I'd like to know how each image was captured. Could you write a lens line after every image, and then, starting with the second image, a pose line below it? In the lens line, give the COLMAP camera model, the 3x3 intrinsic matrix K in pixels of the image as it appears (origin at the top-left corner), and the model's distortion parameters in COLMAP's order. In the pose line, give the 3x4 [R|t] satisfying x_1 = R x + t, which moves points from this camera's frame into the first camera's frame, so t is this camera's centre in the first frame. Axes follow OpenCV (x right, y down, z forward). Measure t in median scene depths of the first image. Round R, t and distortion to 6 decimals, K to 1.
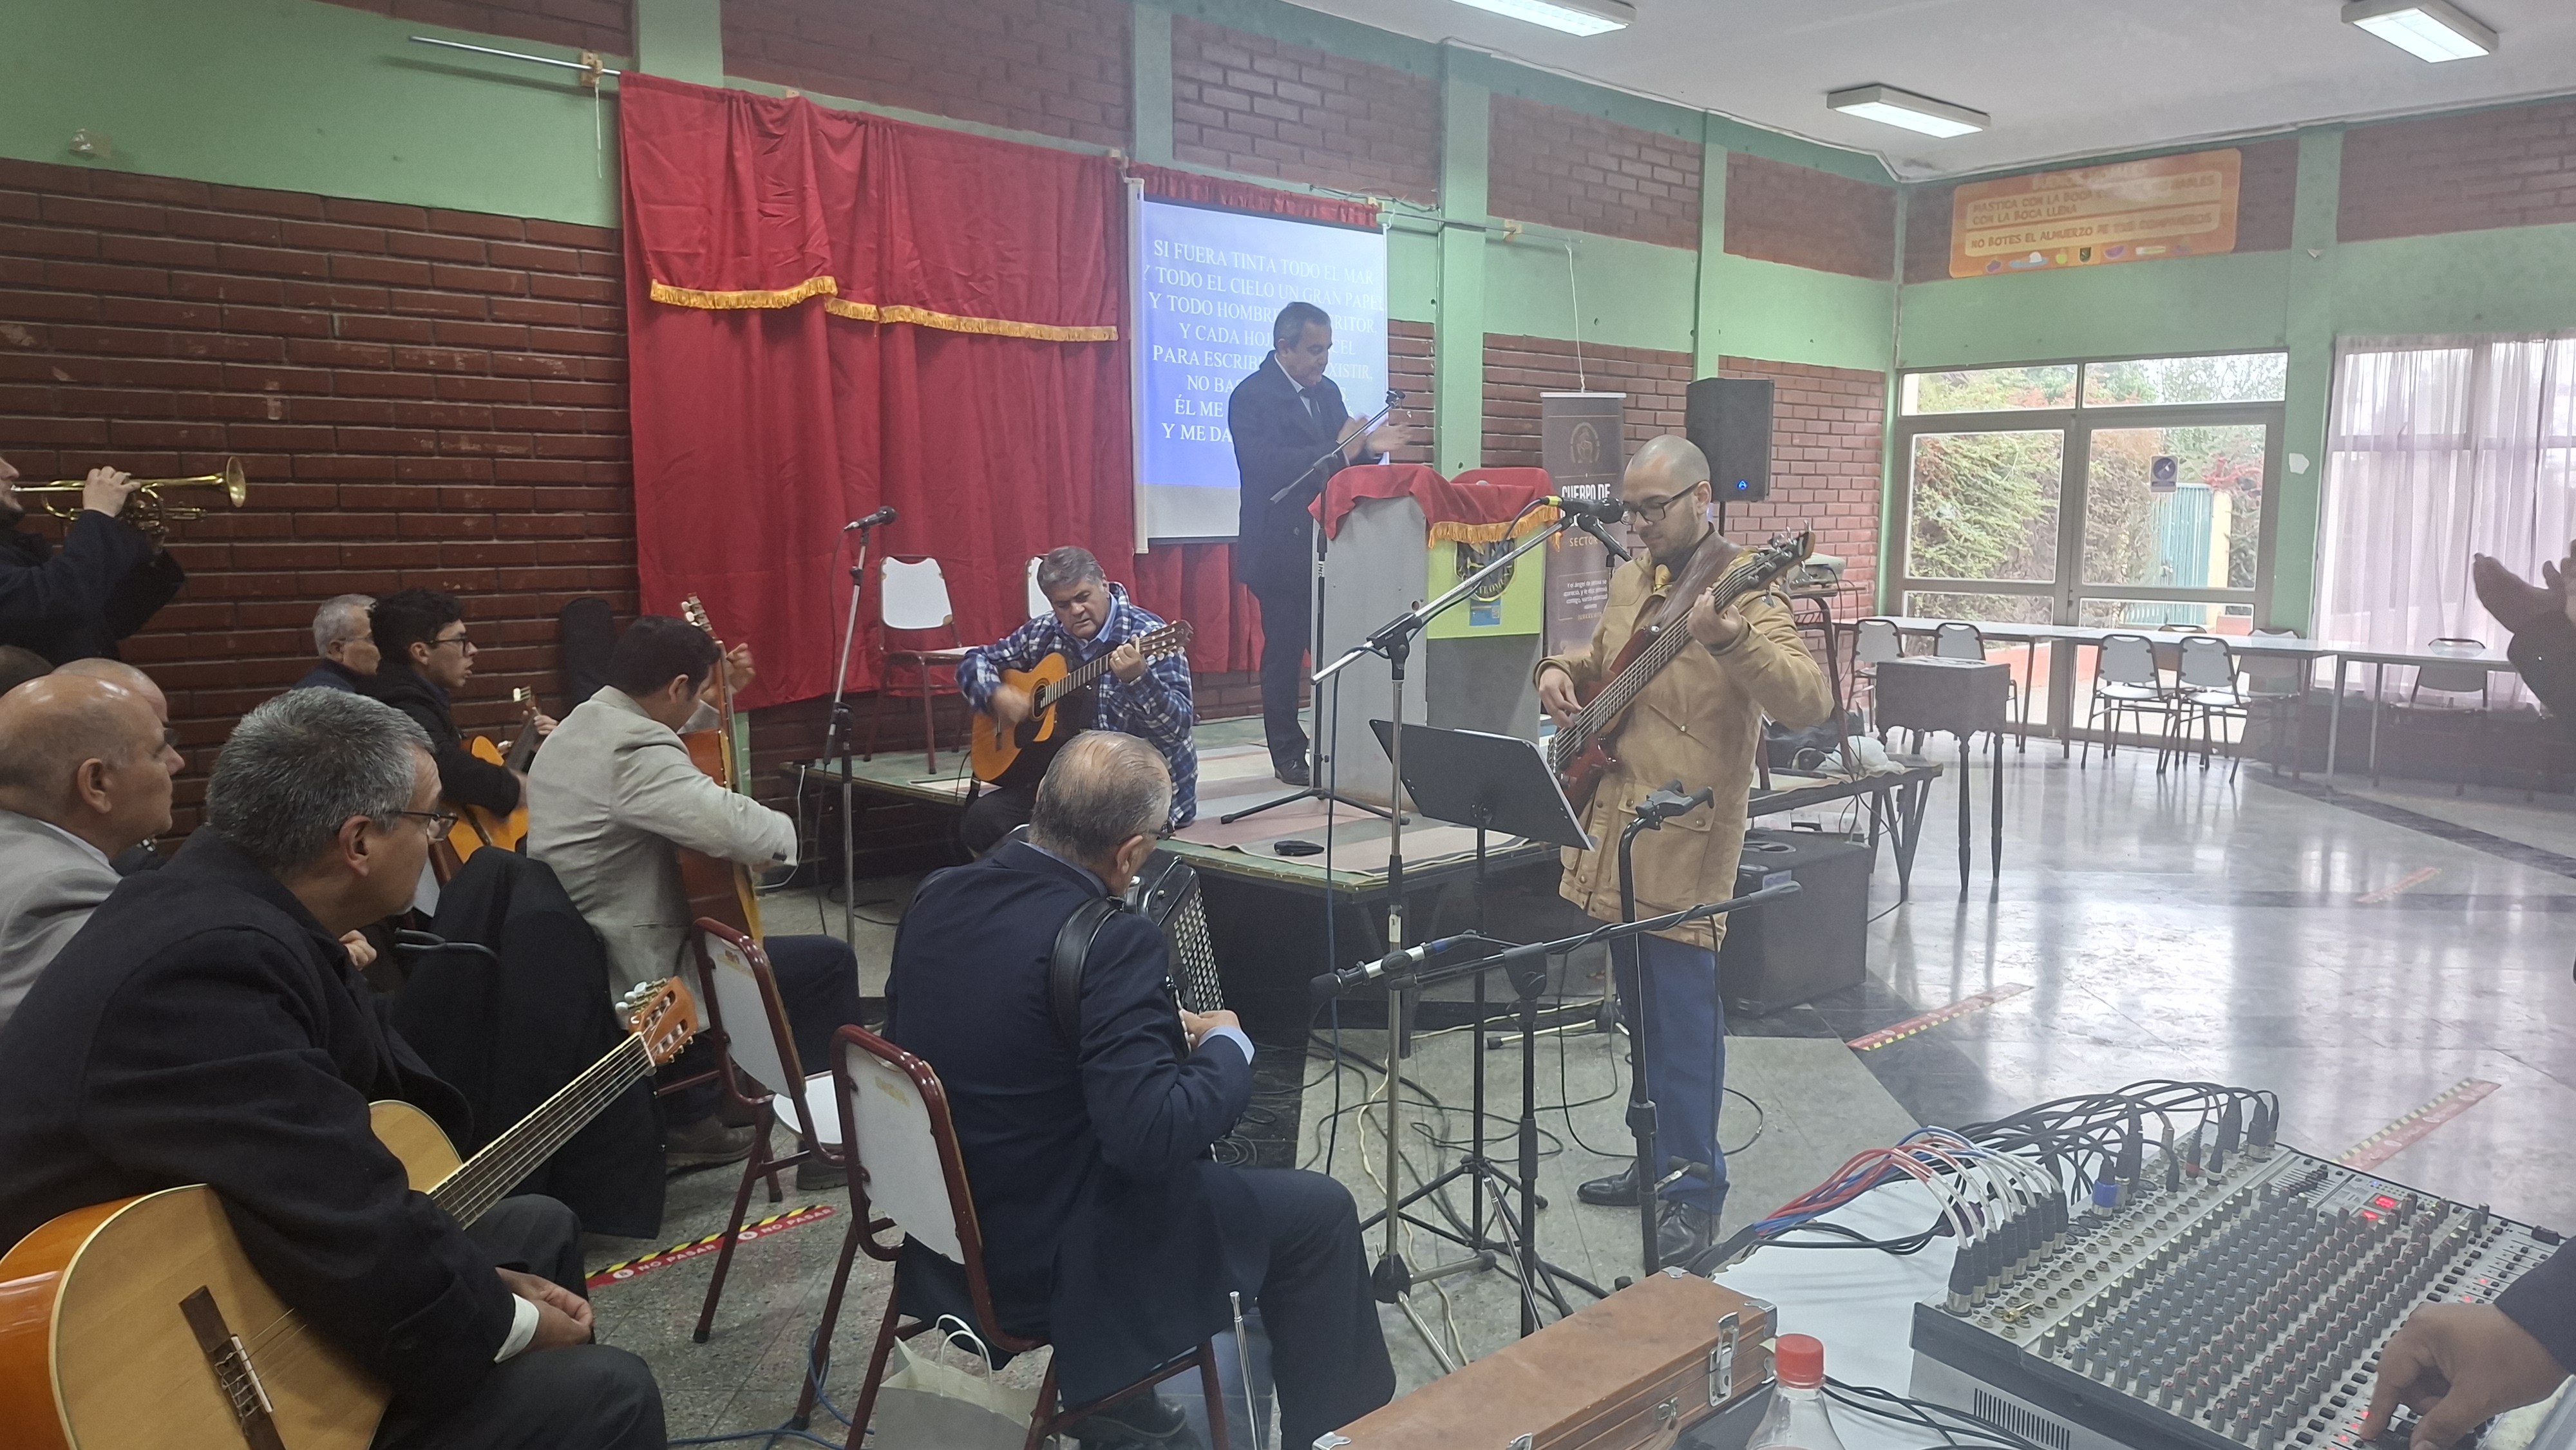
lens RADIAL K [[1756.3, 0, 1288.0], [0, 1756.3, 725.0], [0, 0, 1]] dist [0.132125, -0.116869]
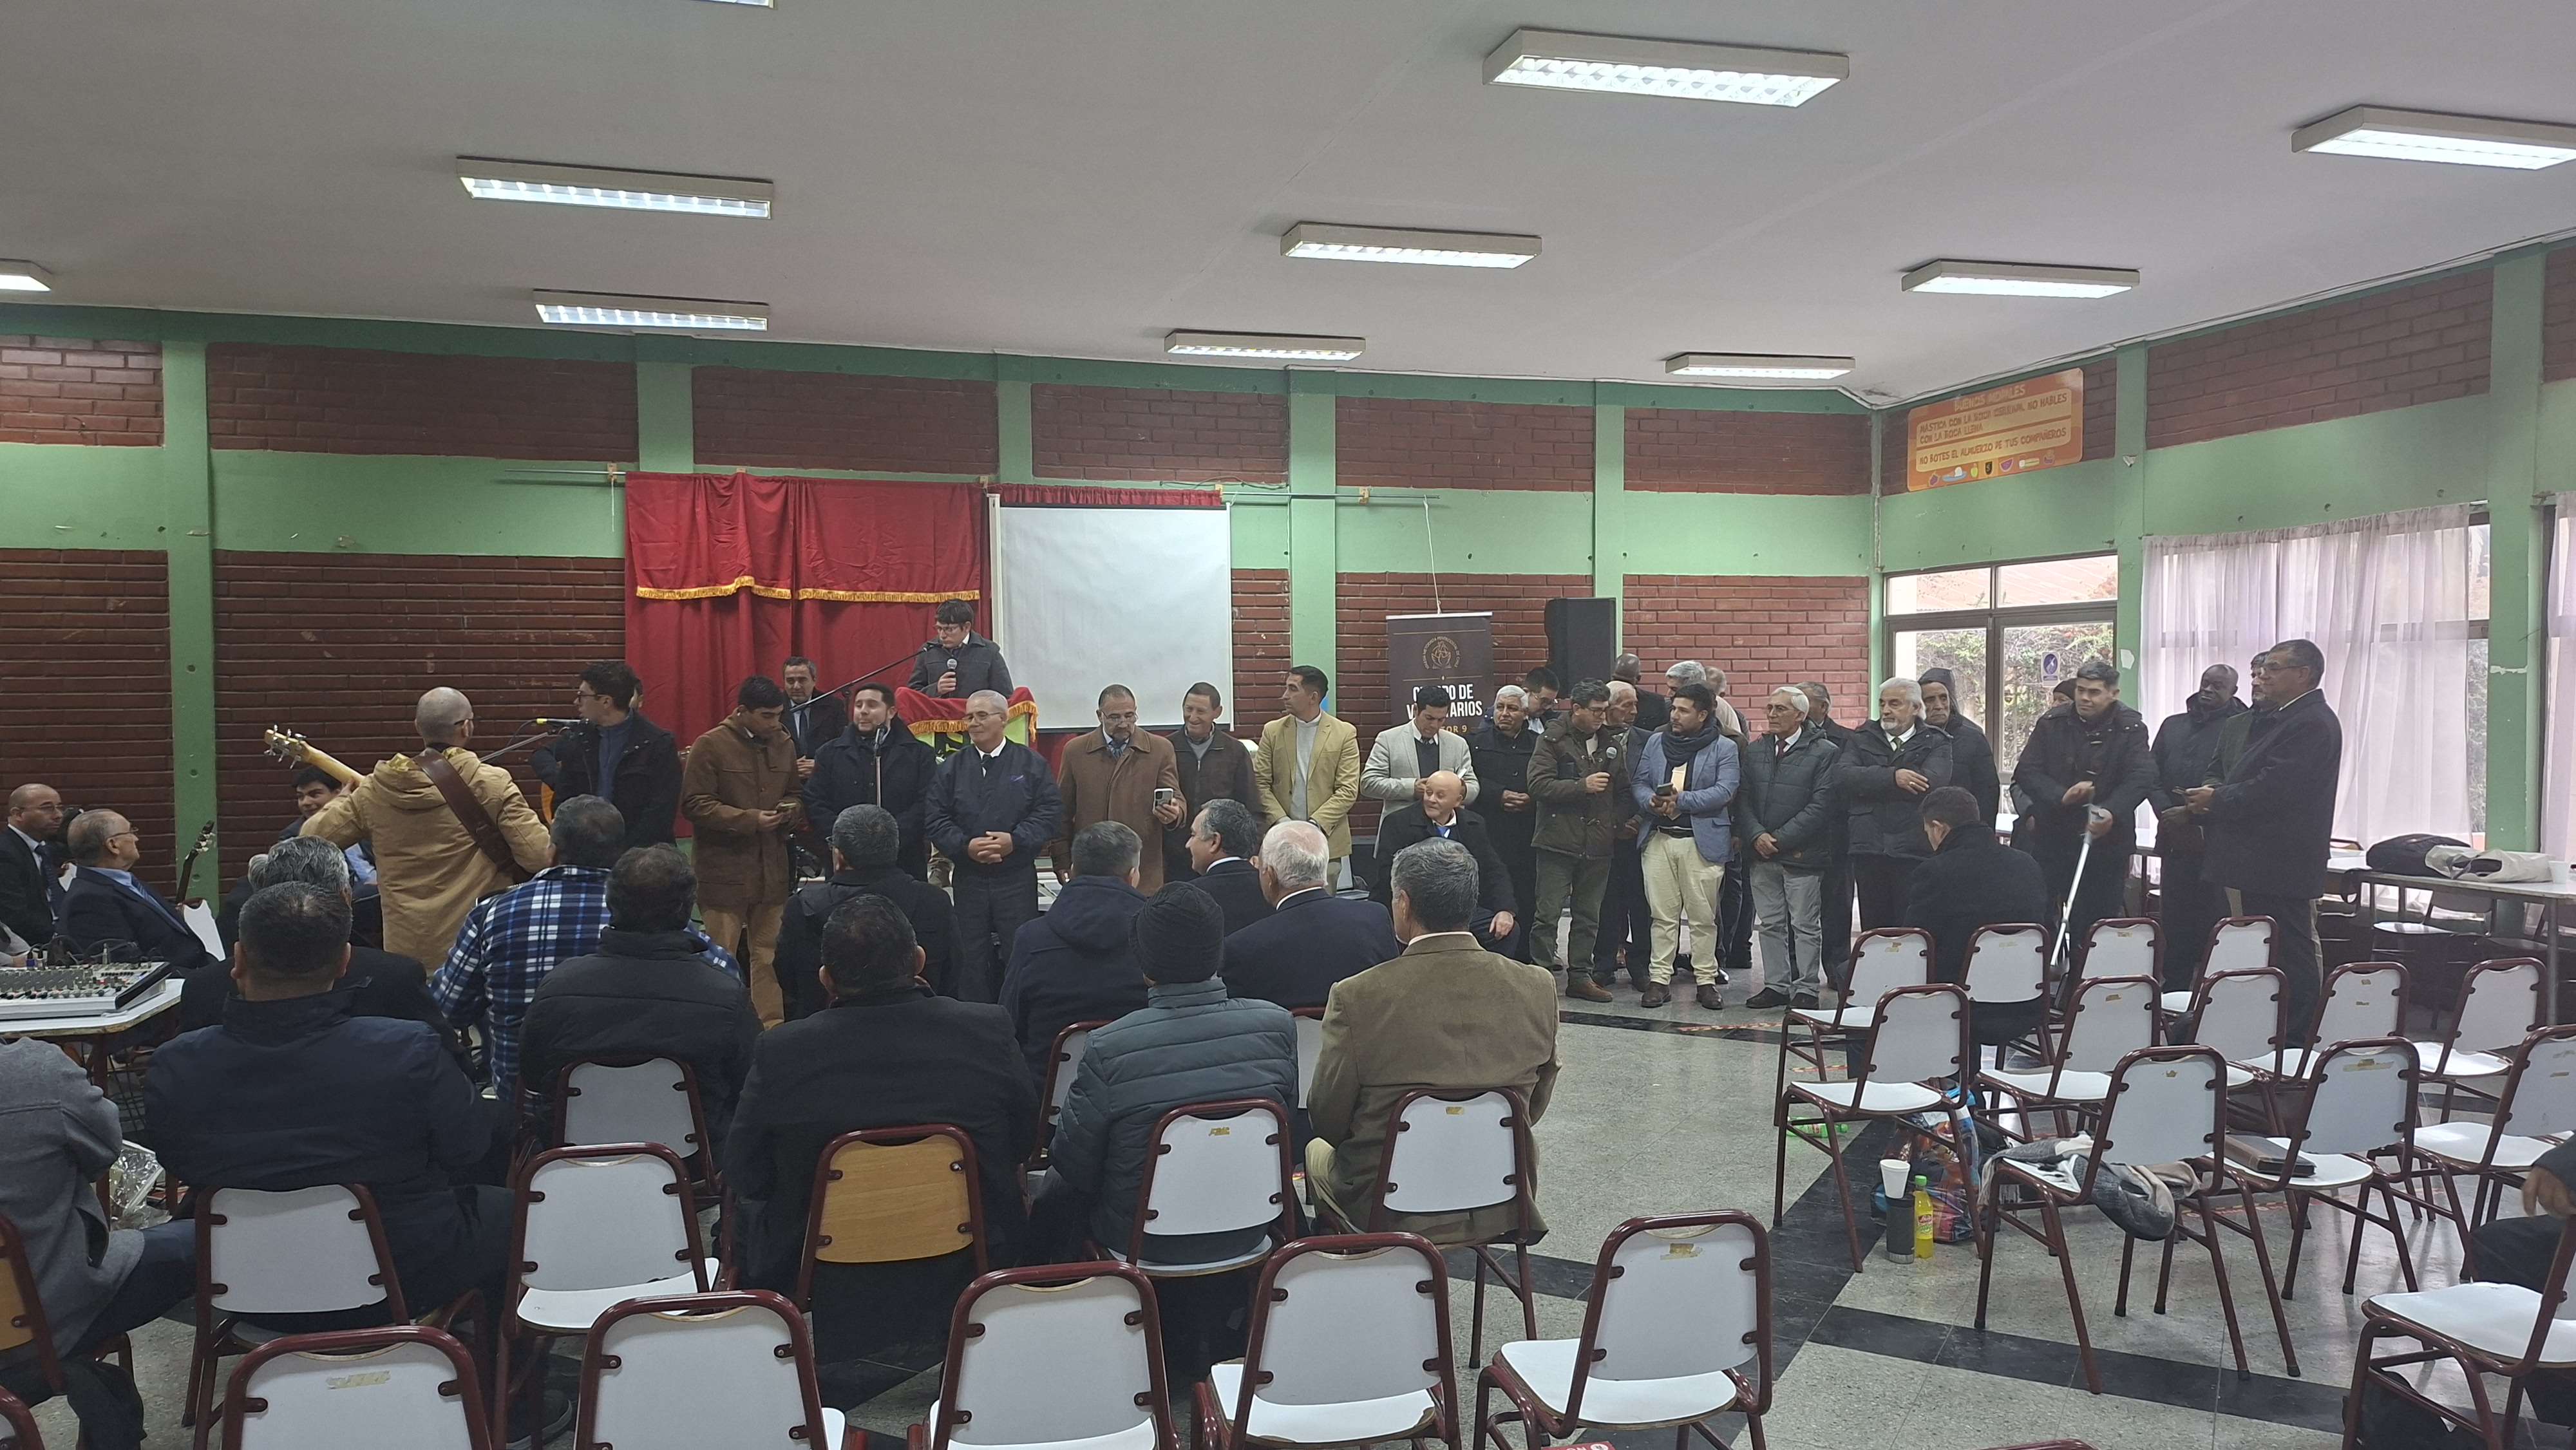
lens RADIAL K [[1779.0, 0, 1349.0], [0, 1779.0, 724.5], [0, 0, 1]] dist [0.164938, 0.000205]
pose [[0.879421, -0.000232, -0.476046, 0.798581], [-0.046647, 0.995145, -0.086659, 0.004876], [0.473755, 0.098416, 0.875140, -0.152173]]
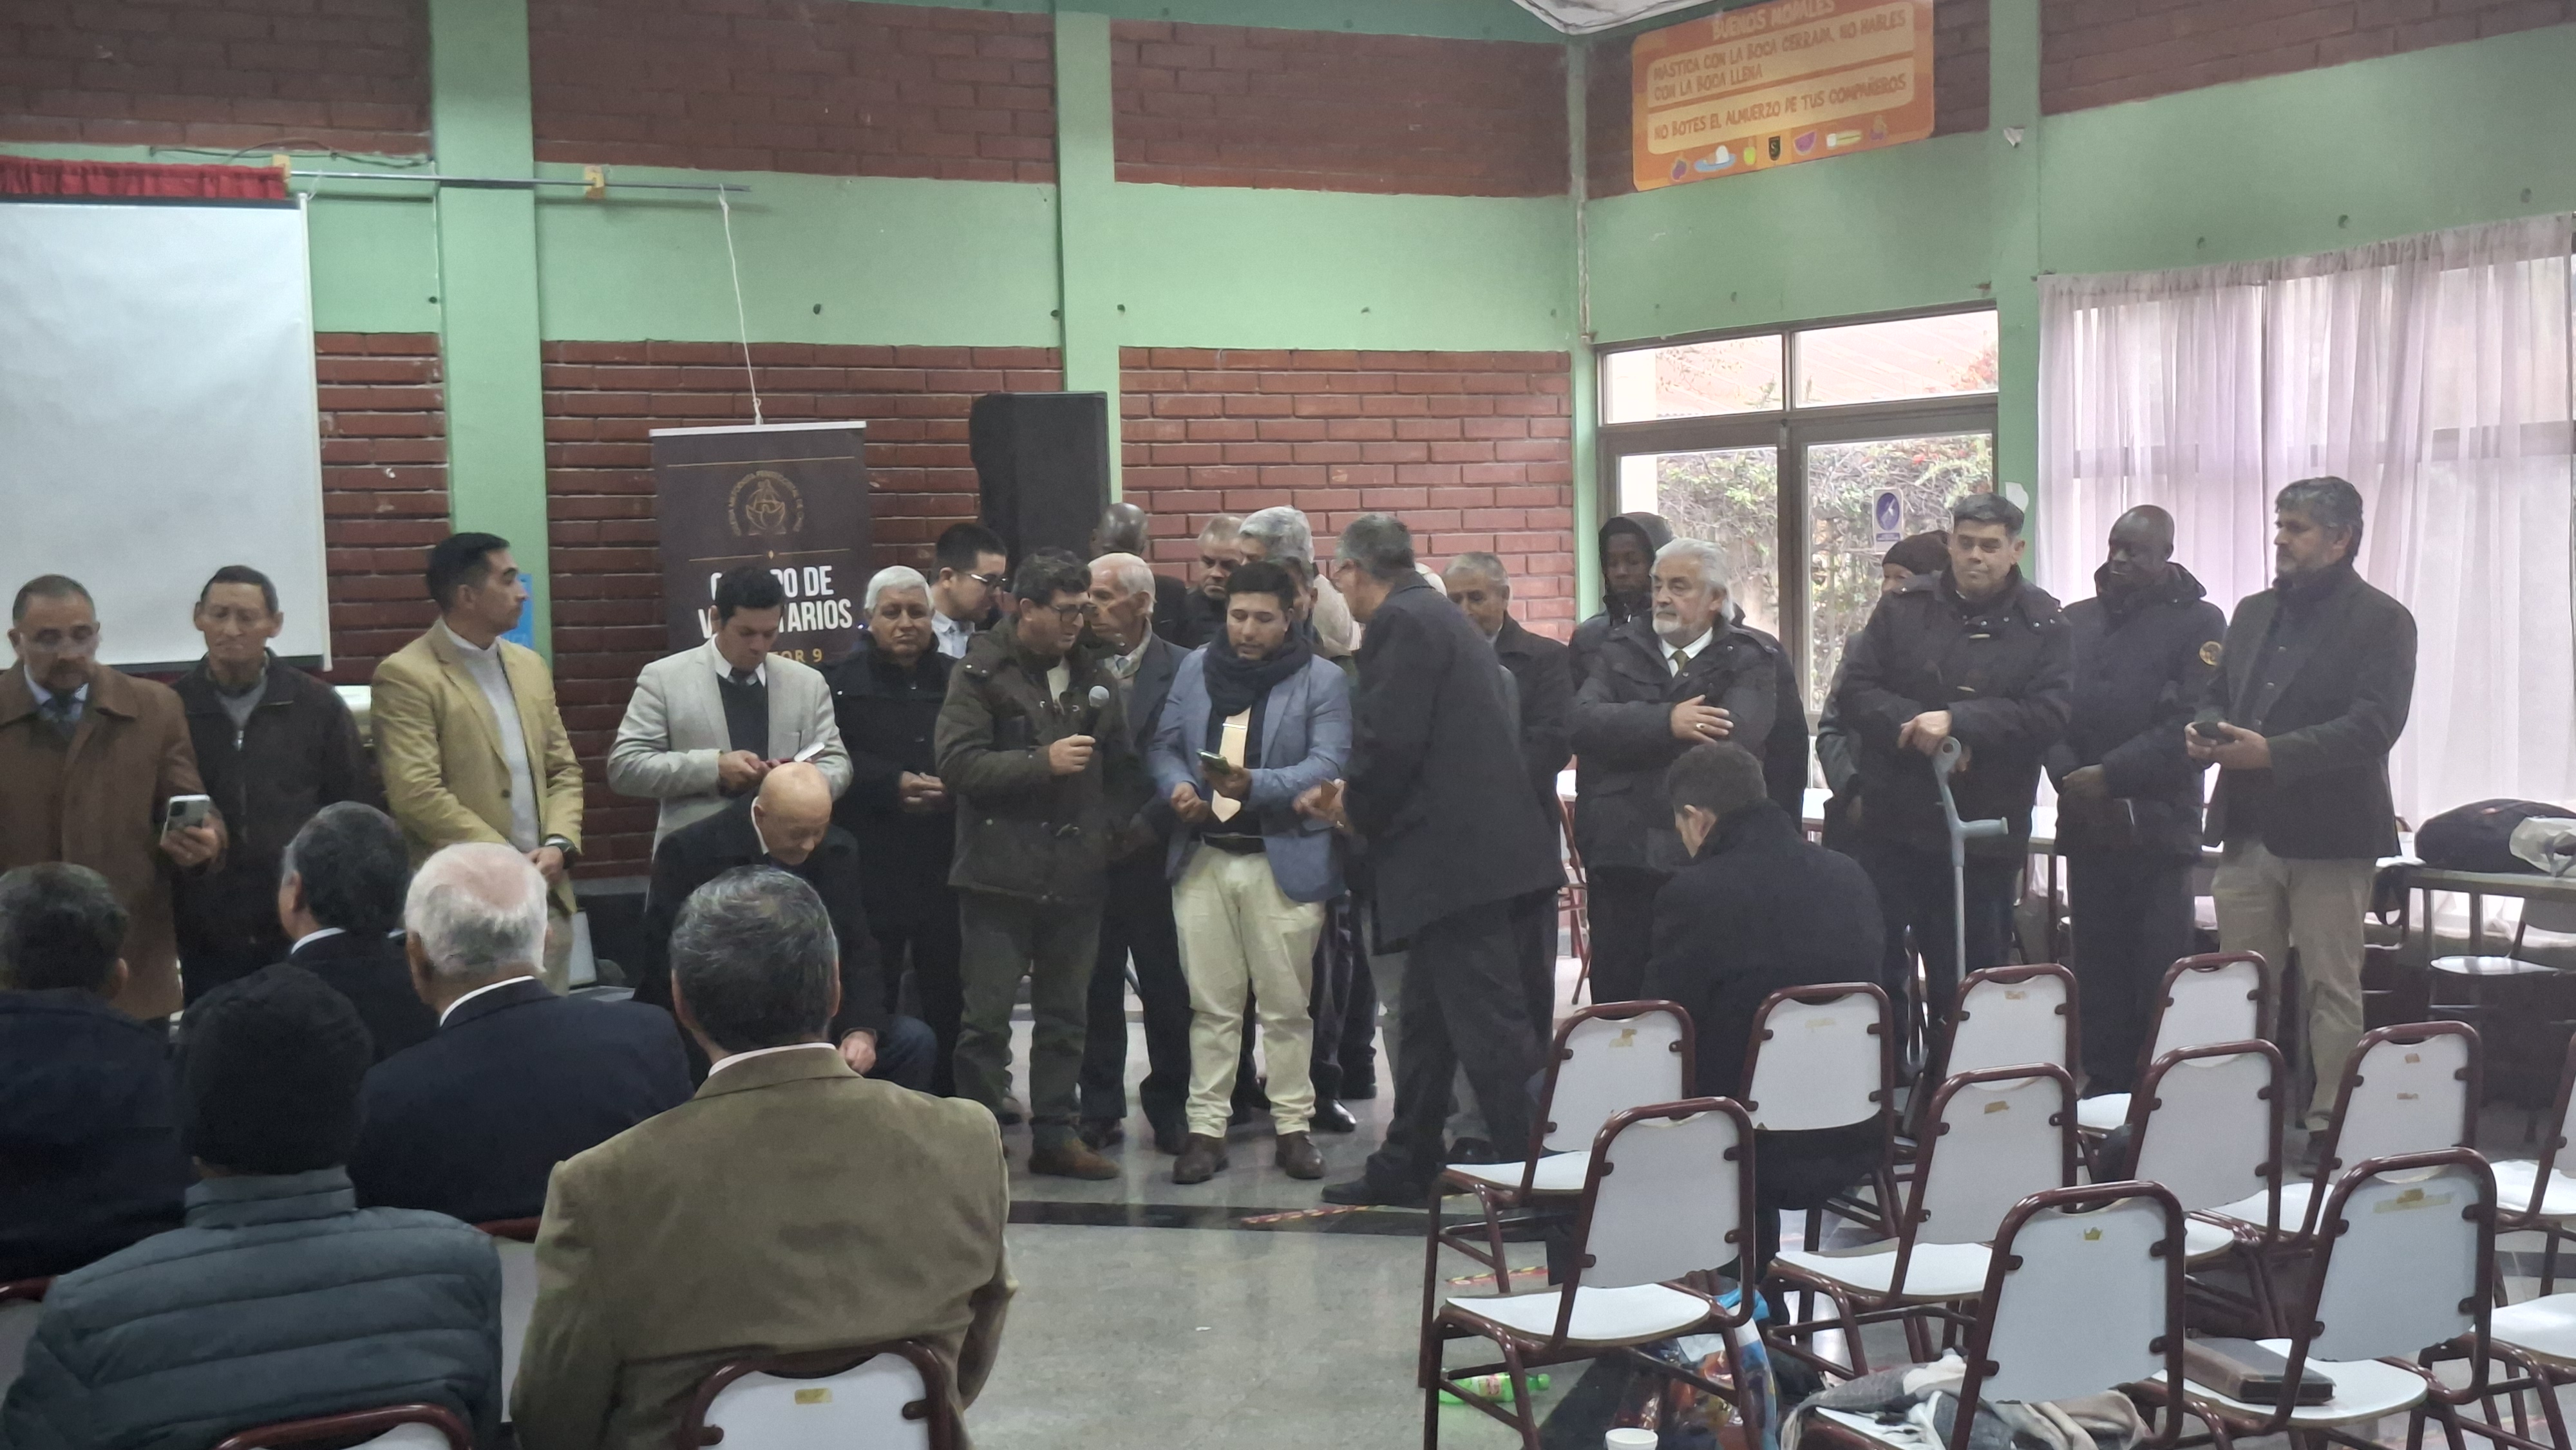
lens RADIAL K [[3378.3, 0, 1316.4], [0, 3378.3, 786.3], [0, 0, 1]] dist [0.164930, -0.323007]
pose [[0.960081, -0.009987, -0.279543, 0.774483], [-0.004346, 0.998709, -0.050606, 0.001349], [0.279688, 0.049800, 0.958799, -0.109199]]
